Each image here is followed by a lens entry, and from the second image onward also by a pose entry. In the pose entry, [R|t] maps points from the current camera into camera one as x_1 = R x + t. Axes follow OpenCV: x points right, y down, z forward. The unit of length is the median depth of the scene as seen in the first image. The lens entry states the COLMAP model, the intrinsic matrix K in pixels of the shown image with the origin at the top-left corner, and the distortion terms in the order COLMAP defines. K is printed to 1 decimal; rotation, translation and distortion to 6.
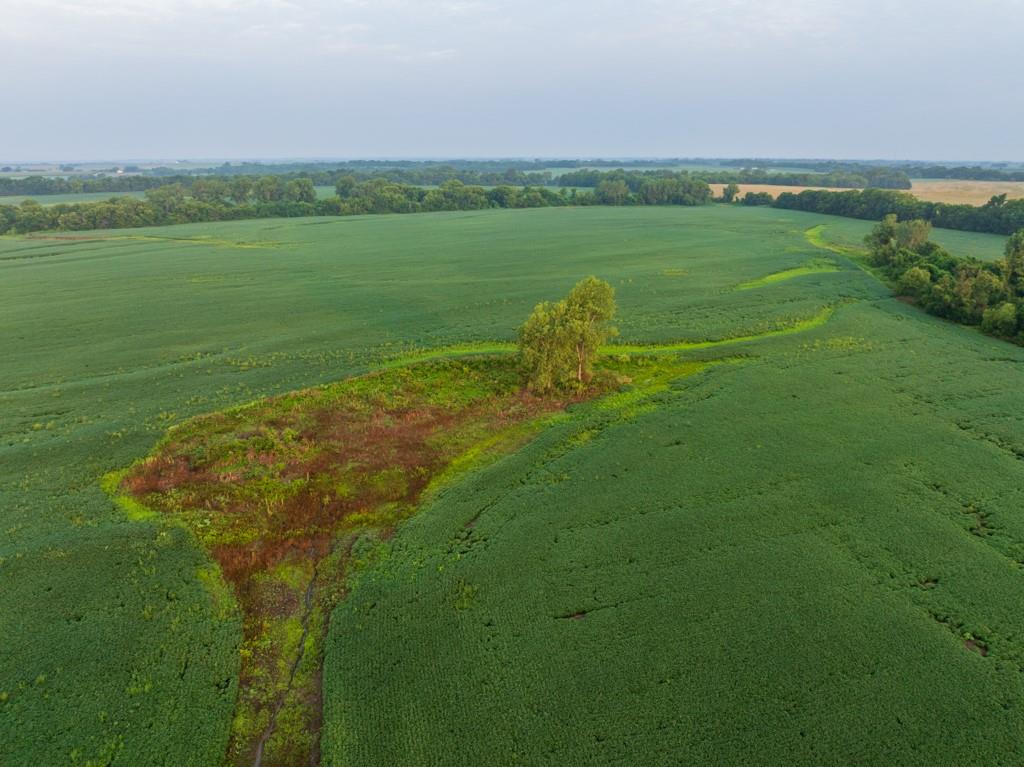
lens RADIAL K [[717.6, 0, 515.5], [0, 717.6, 381.4], [0, 0, 1]] dist [-0.039047, 0.000620]
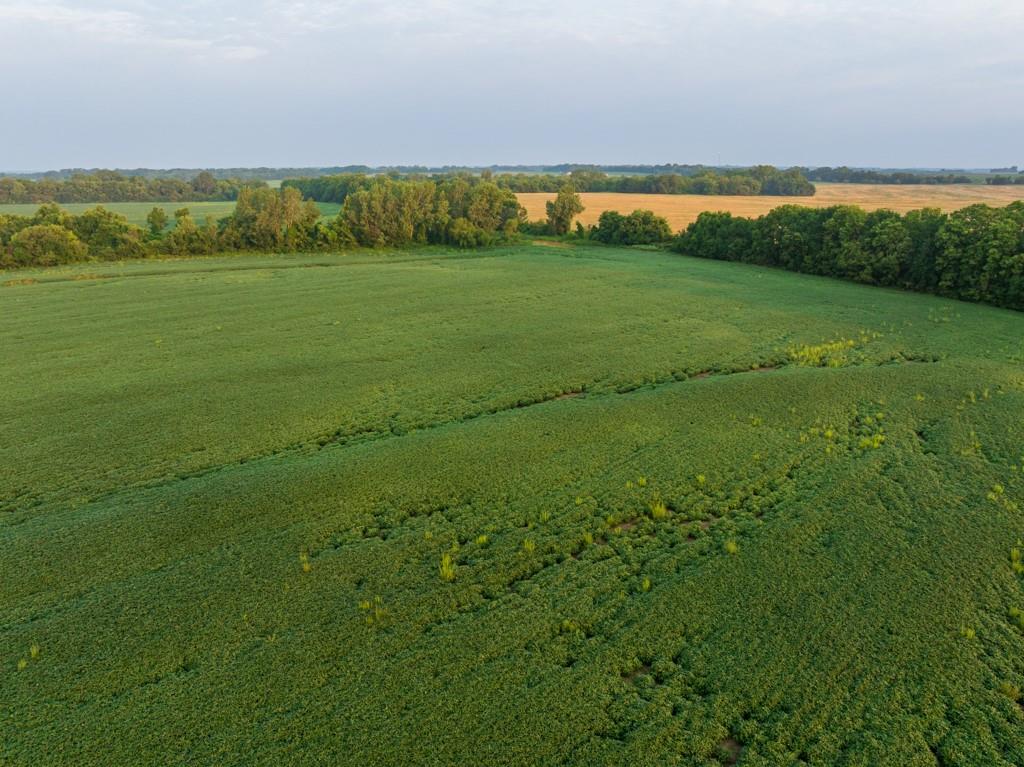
lens RADIAL K [[717.6, 0, 515.5], [0, 717.6, 381.4], [0, 0, 1]] dist [-0.039047, 0.000620]
pose [[0.973914, -0.066723, 0.216885, 0.175468], [0.069684, 0.997551, -0.006021, -0.164758], [-0.215952, 0.020977, 0.976179, 0.595491]]
